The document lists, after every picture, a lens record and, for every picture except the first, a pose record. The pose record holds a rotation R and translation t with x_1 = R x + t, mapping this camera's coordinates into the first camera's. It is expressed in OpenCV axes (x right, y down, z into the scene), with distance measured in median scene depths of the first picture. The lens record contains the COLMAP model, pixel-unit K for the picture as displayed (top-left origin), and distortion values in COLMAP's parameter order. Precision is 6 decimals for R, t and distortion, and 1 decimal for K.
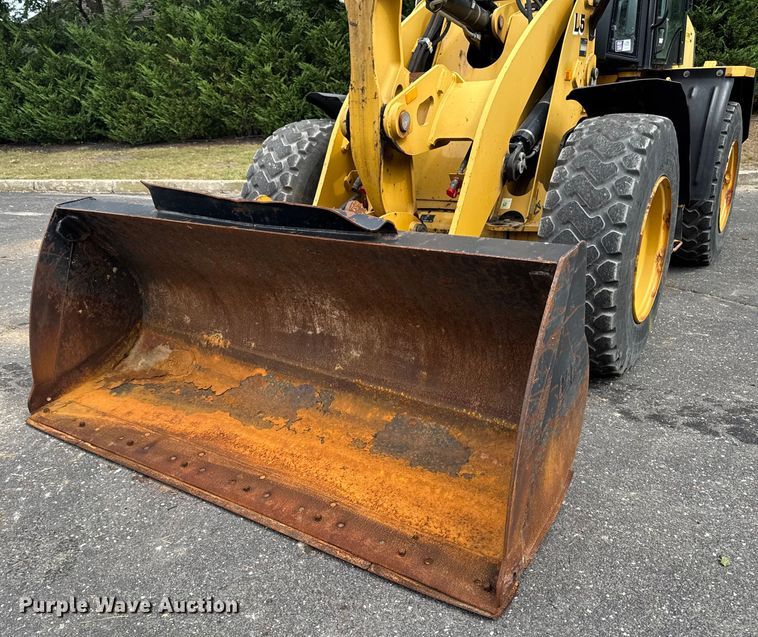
lens RADIAL K [[573.6, 0, 379.0], [0, 573.6, 318.5], [0, 0, 1]] dist [-0.020295, -0.000975]
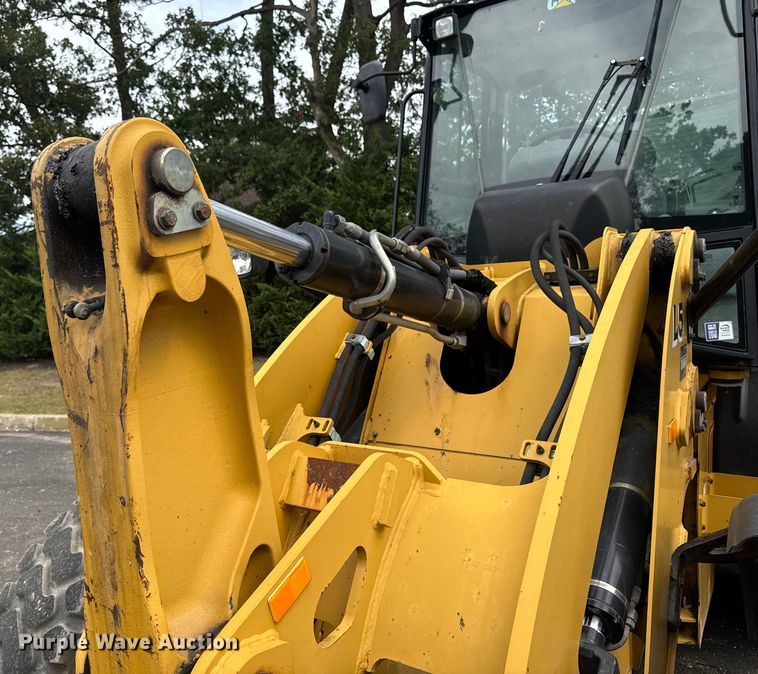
lens RADIAL K [[559.3, 0, 379.0], [0, 559.3, 337.0], [0, 0, 1]] dist [0.000660, -0.001995]
pose [[0.998517, -0.026999, 0.047272, 0.073969], [0.039642, 0.955758, -0.291472, -0.333790], [-0.037311, 0.292913, 0.955411, 0.501417]]
